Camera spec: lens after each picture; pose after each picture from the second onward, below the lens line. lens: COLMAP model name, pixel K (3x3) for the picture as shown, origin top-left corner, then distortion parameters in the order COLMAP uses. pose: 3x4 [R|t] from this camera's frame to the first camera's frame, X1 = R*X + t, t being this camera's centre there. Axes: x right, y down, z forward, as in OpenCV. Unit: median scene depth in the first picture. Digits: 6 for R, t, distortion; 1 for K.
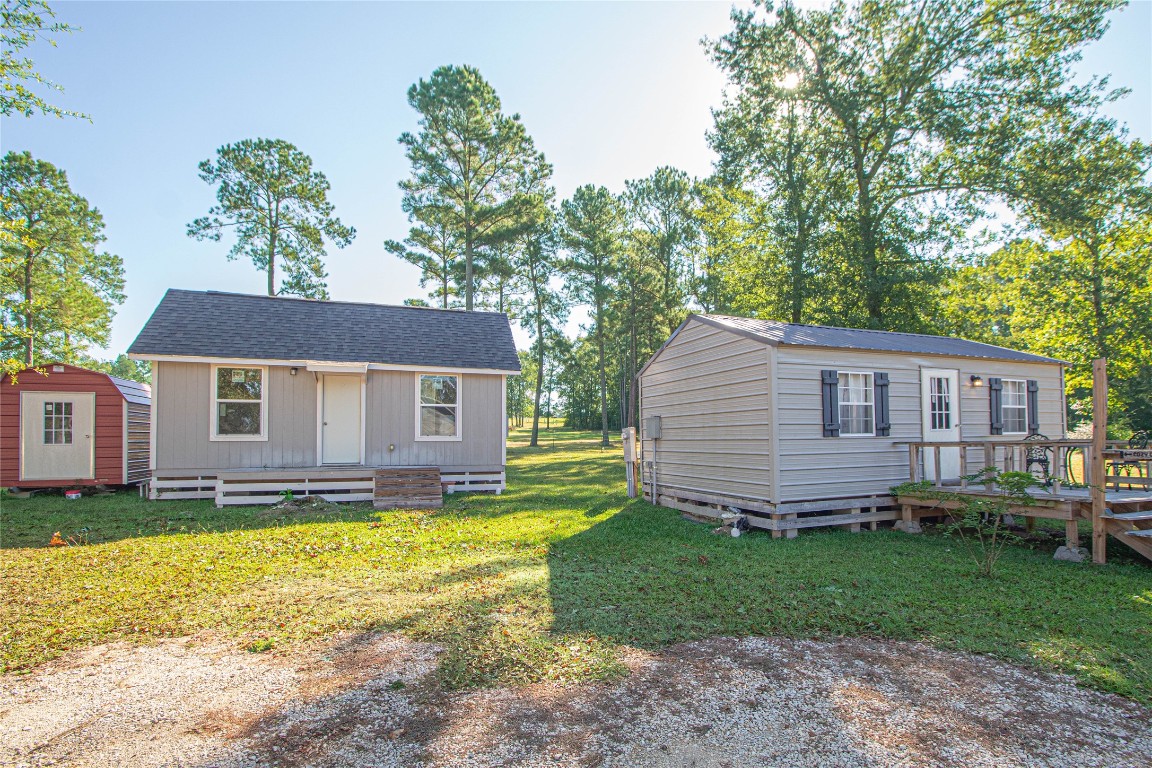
lens RADIAL K [[553.8, 0, 582.4], [0, 553.8, 422.2], [0, 0, 1]] dist [0.007965, -0.014138]
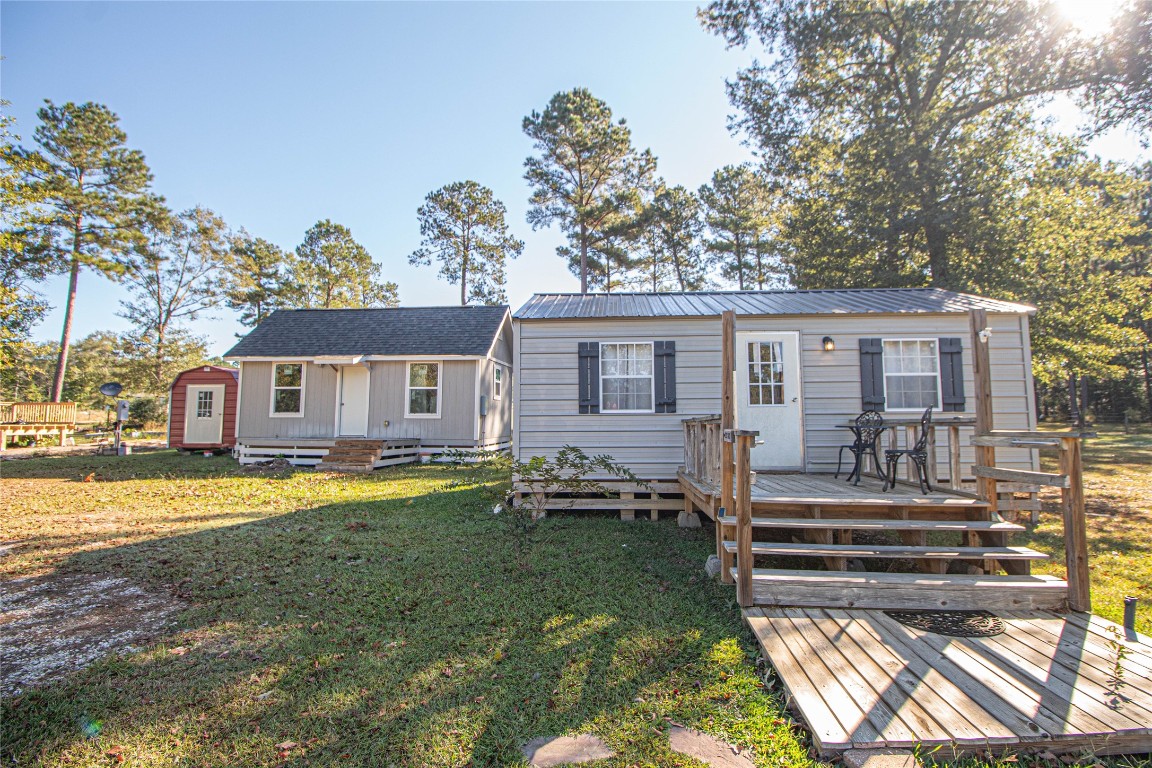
lens RADIAL K [[530.7, 0, 583.6], [0, 530.7, 373.1], [0, 0, 1]] dist [-0.002338, -0.000417]
pose [[0.904407, -0.032919, -0.425398, 0.531547], [0.007910, 0.998142, -0.060423, 0.008576], [0.426597, 0.051282, 0.902987, 0.120982]]
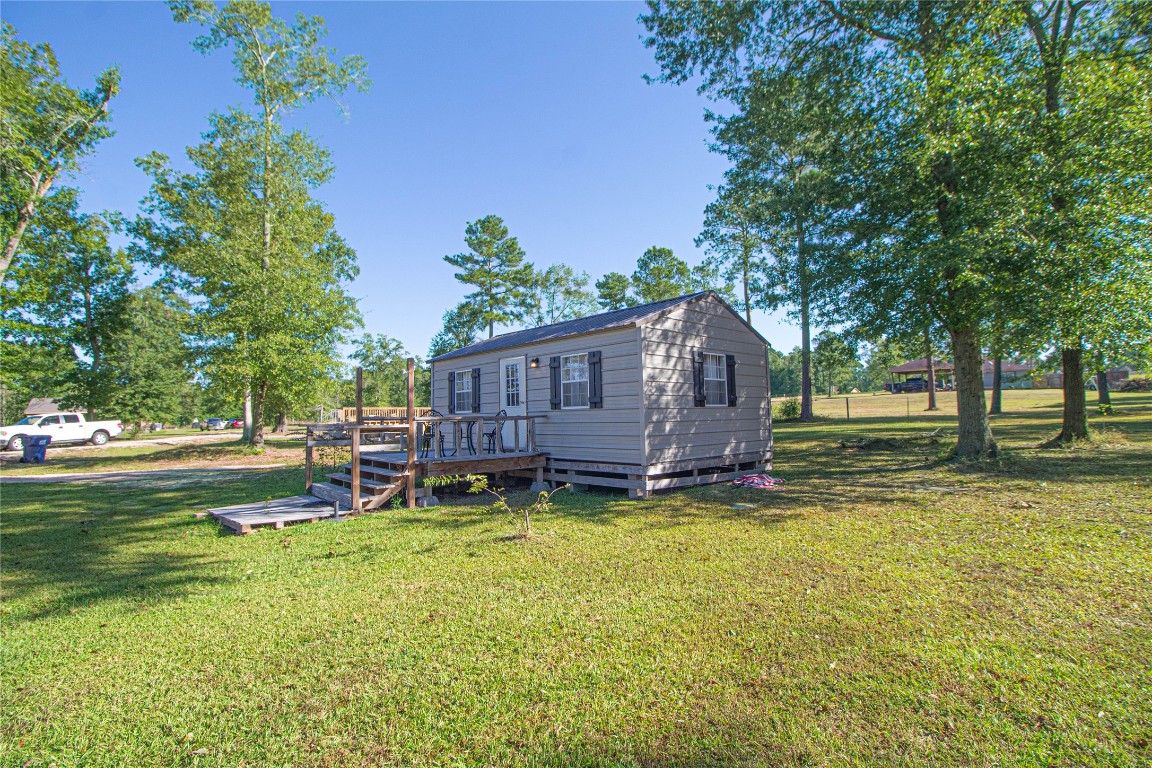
lens RADIAL K [[535.8, 0, 591.6], [0, 535.8, 369.0], [0, 0, 1]] dist [0.000078, -0.012006]
pose [[0.373092, -0.080734, -0.924275, 1.303975], [0.042134, 0.996653, -0.070048, 0.014898], [0.926837, -0.012809, 0.375245, 0.517446]]
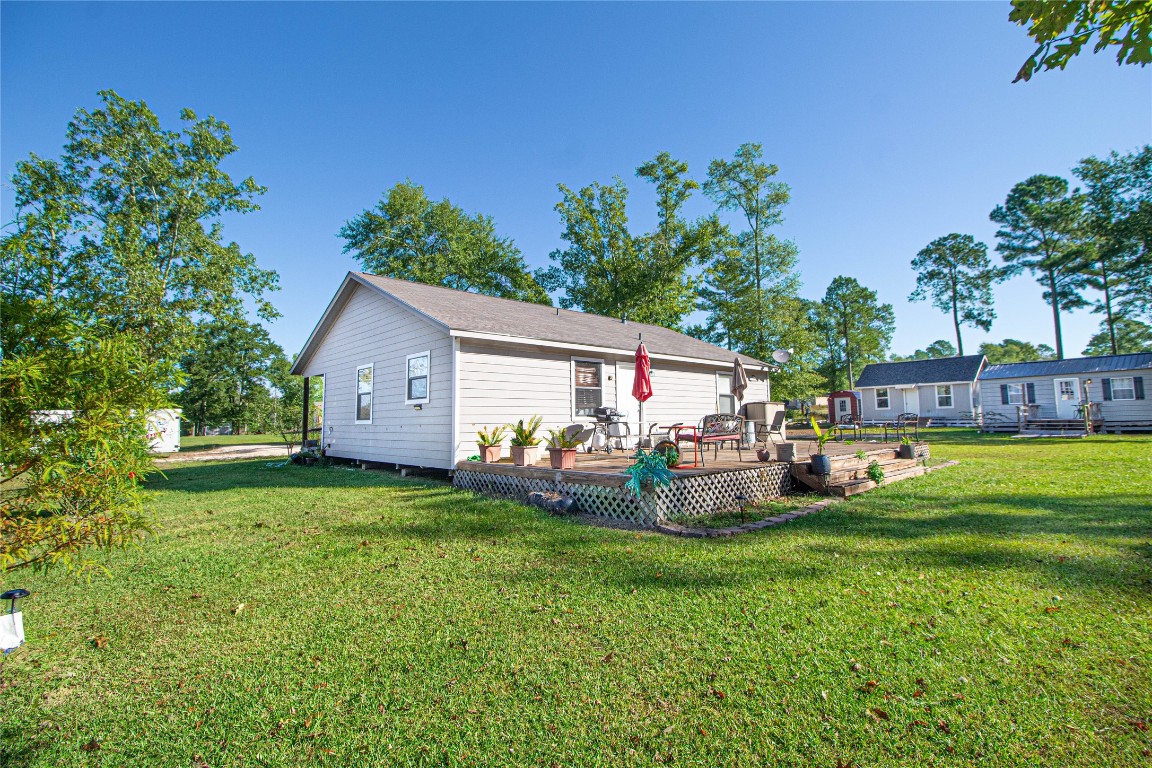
lens RADIAL K [[535.8, 0, 591.6], [0, 535.8, 369.0], [0, 0, 1]] dist [0.000078, -0.012006]
pose [[0.293643, -0.093297, -0.951351, 1.816598], [0.041904, 0.995525, -0.084695, -0.010915], [0.954996, -0.014995, 0.296239, -1.522290]]
